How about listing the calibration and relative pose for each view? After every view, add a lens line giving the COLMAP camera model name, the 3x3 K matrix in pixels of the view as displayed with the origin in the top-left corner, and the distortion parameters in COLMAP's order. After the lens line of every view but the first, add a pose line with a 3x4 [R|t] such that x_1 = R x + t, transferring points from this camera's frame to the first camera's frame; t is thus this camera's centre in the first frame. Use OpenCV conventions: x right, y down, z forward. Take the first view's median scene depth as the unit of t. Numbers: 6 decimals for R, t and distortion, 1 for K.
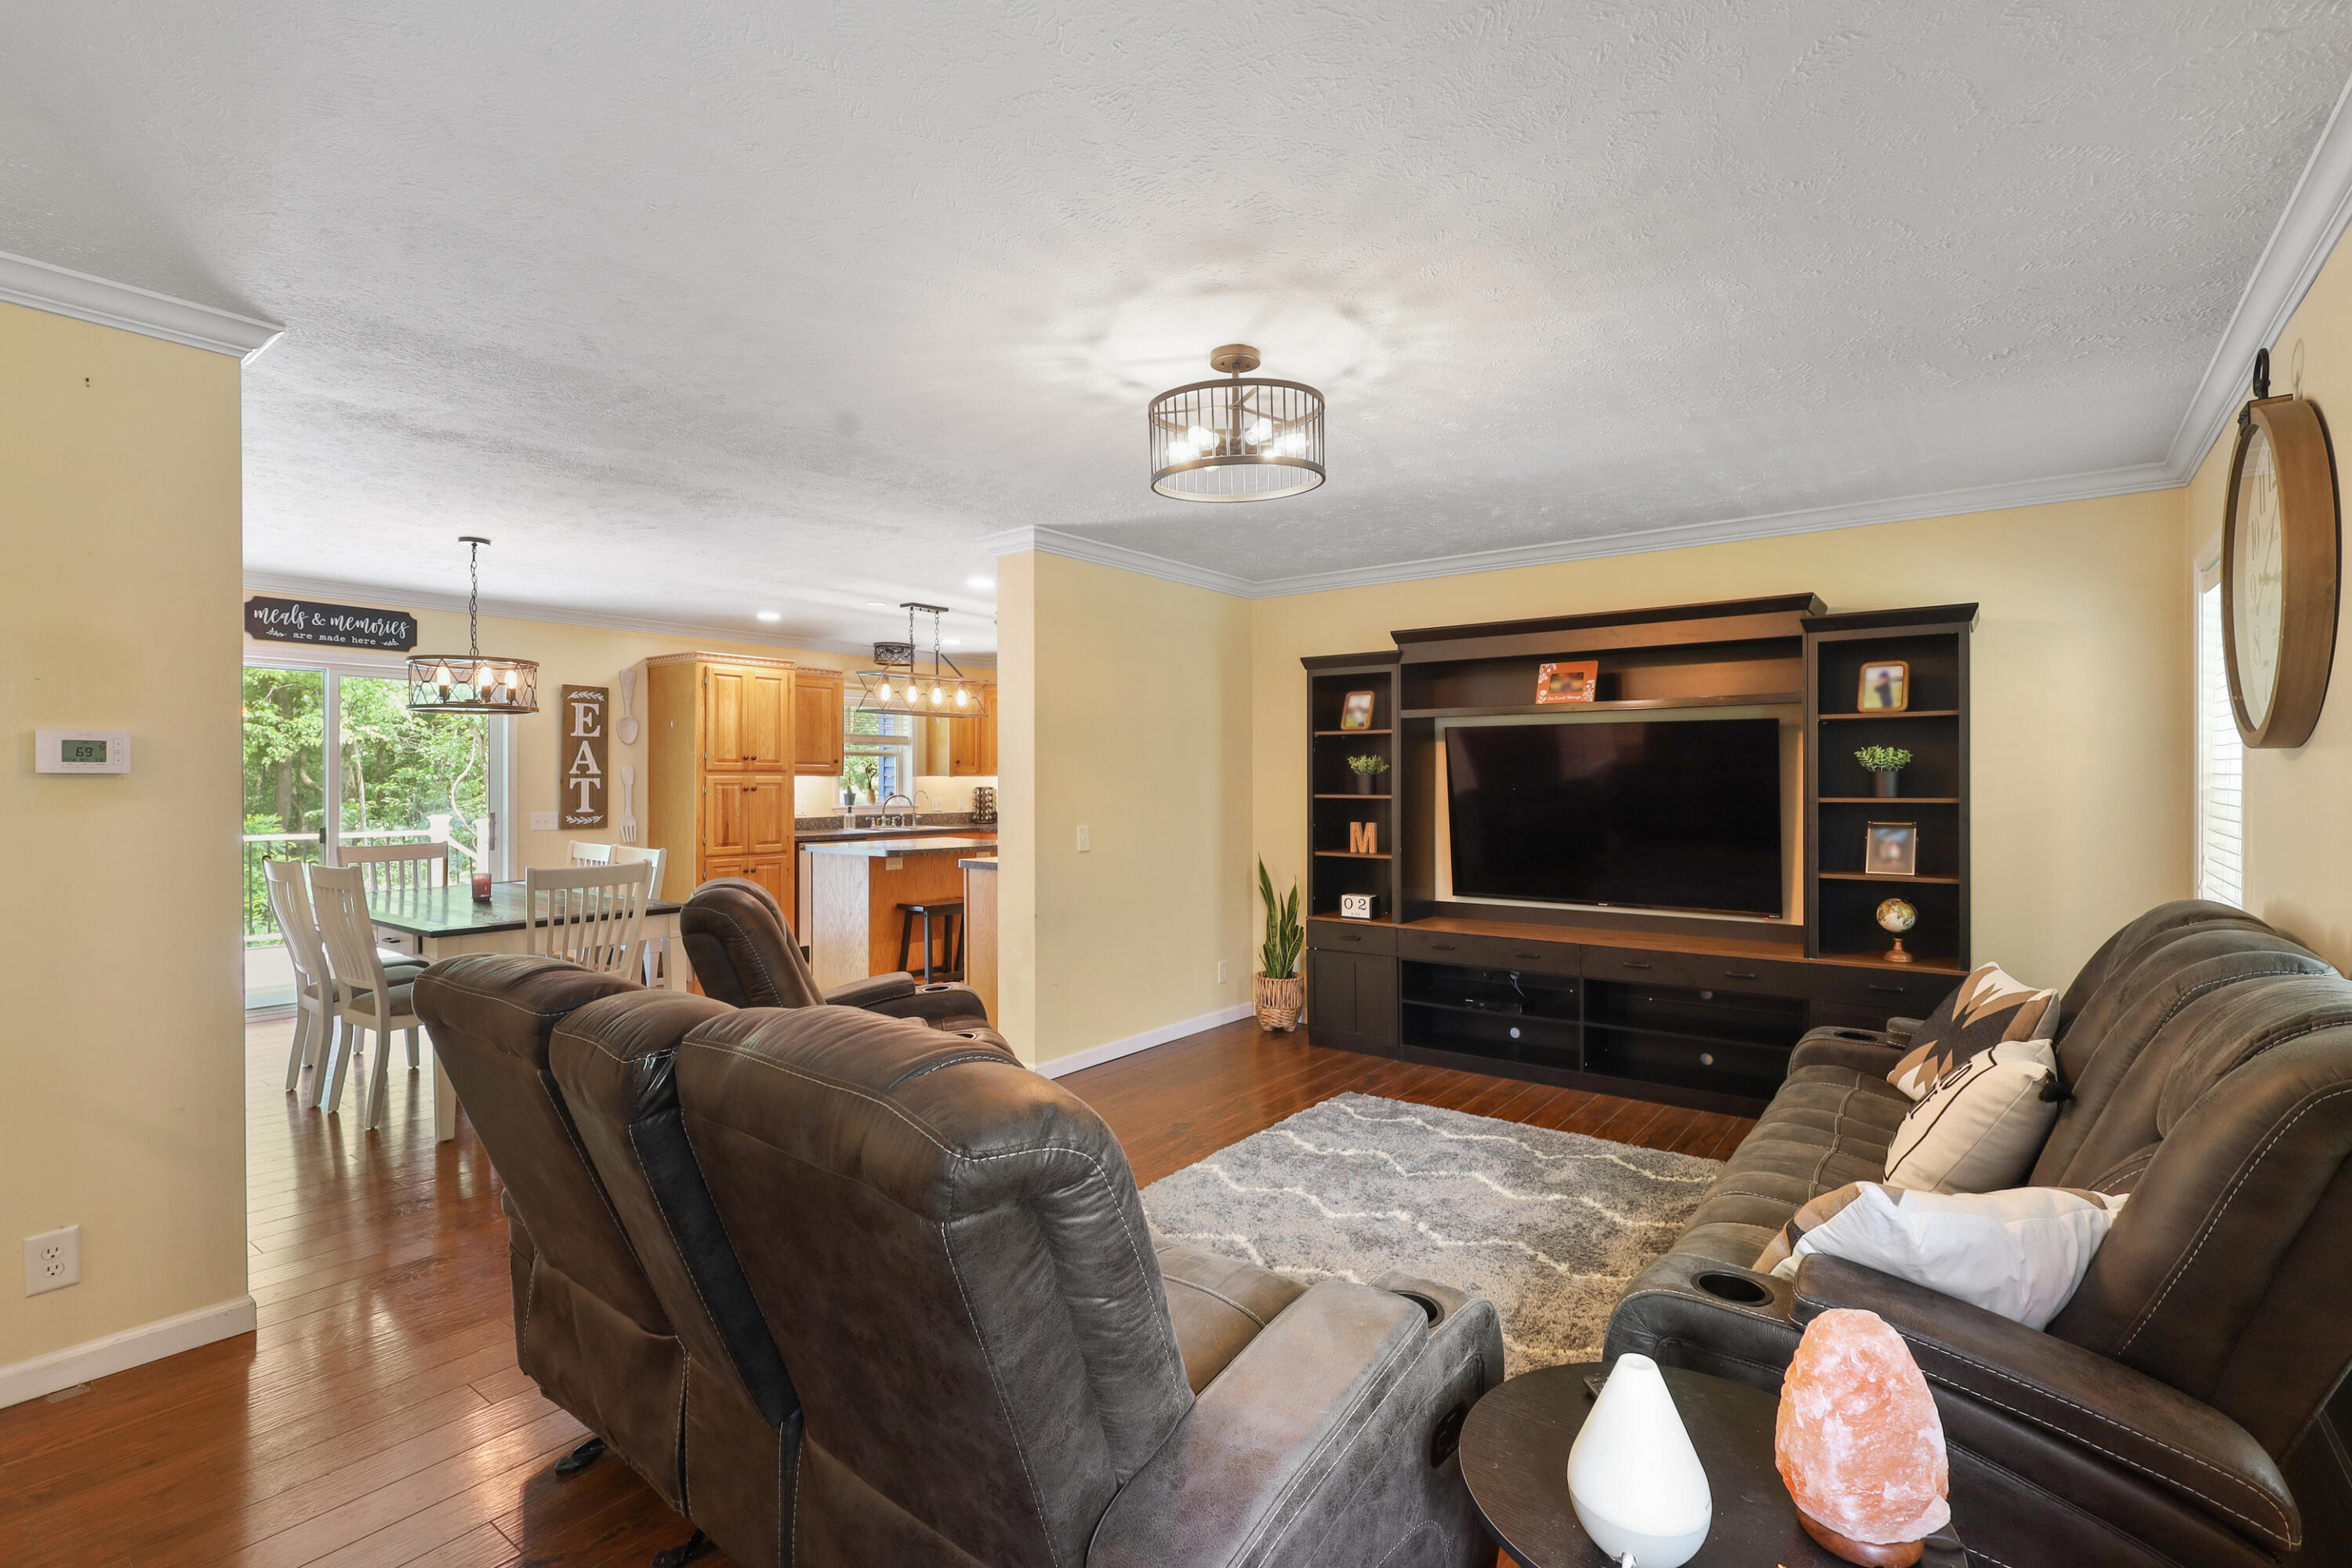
lens RADIAL K [[1095.2, 0, 1187.4], [0, 1095.2, 780.5], [0, 0, 1]] dist [0.000403, 0.000017]
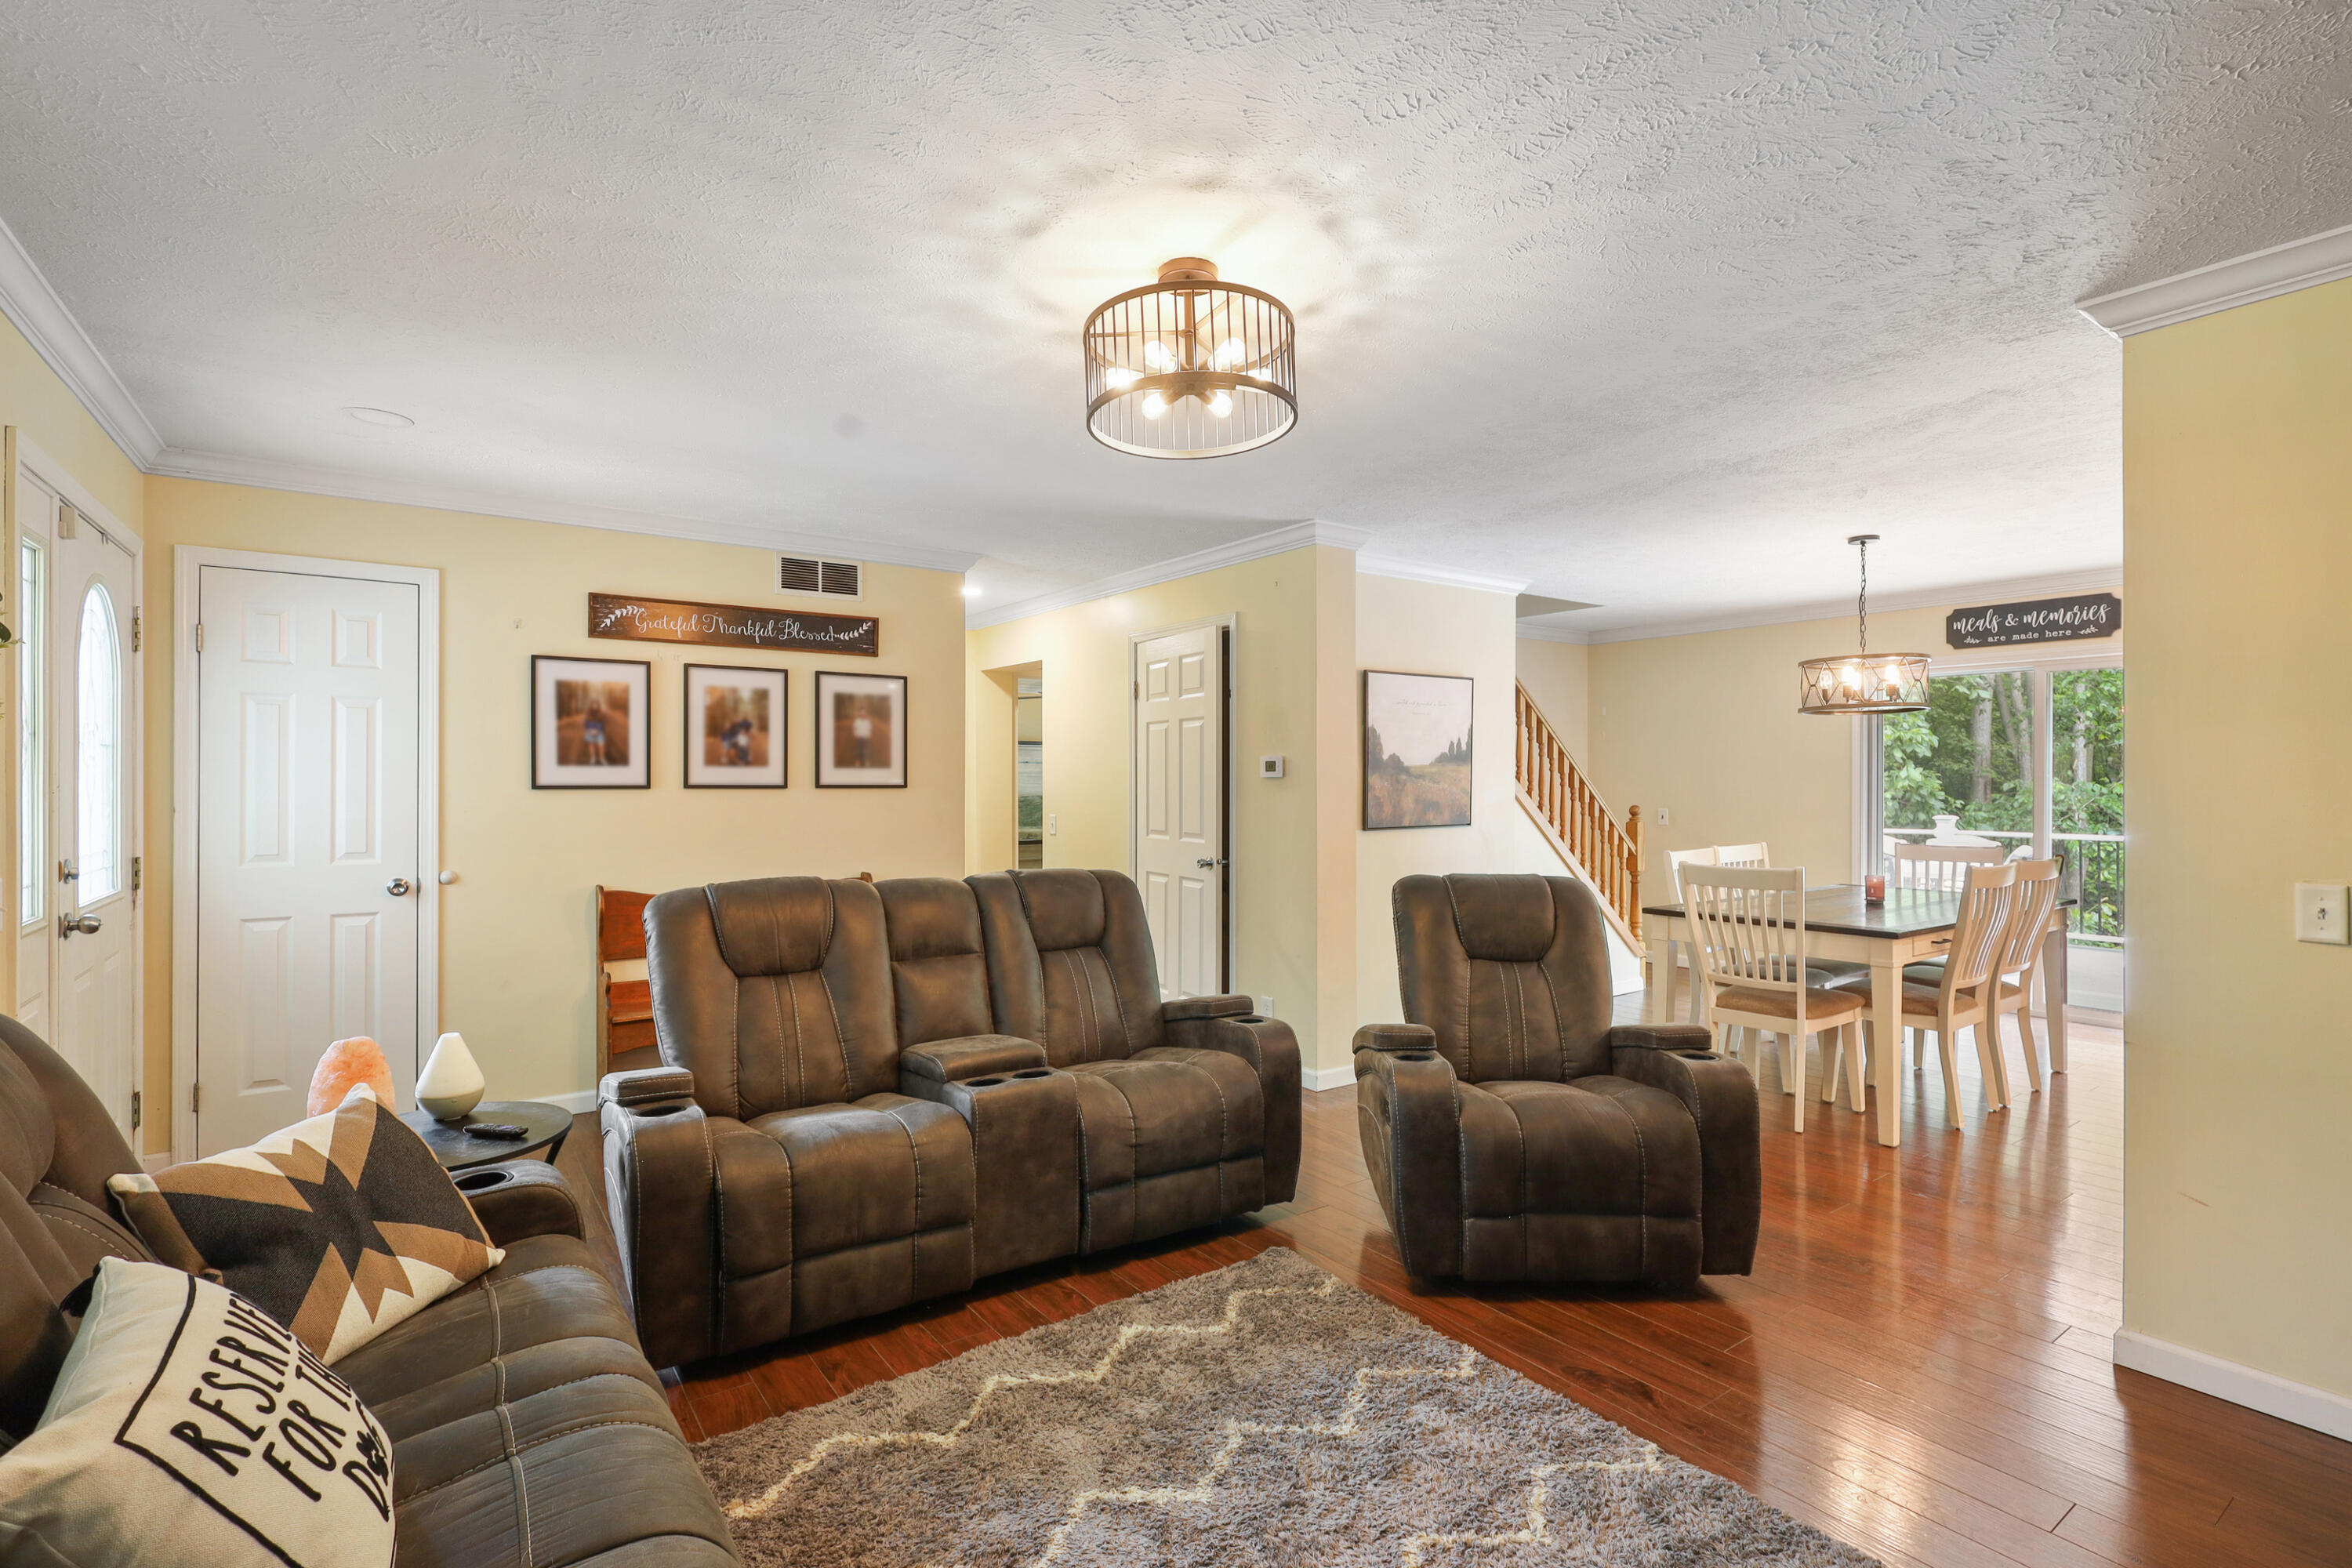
lens RADIAL K [[1095.2, 0, 1188.4], [0, 1095.2, 778.5], [0, 0, 1]] dist [0.000403, 0.000017]
pose [[-0.308777, 0.000676, -0.951134, 0.397233], [0.000289, 1.000000, 0.000617, -0.002492], [0.951134, -0.000085, -0.308777, 0.597127]]
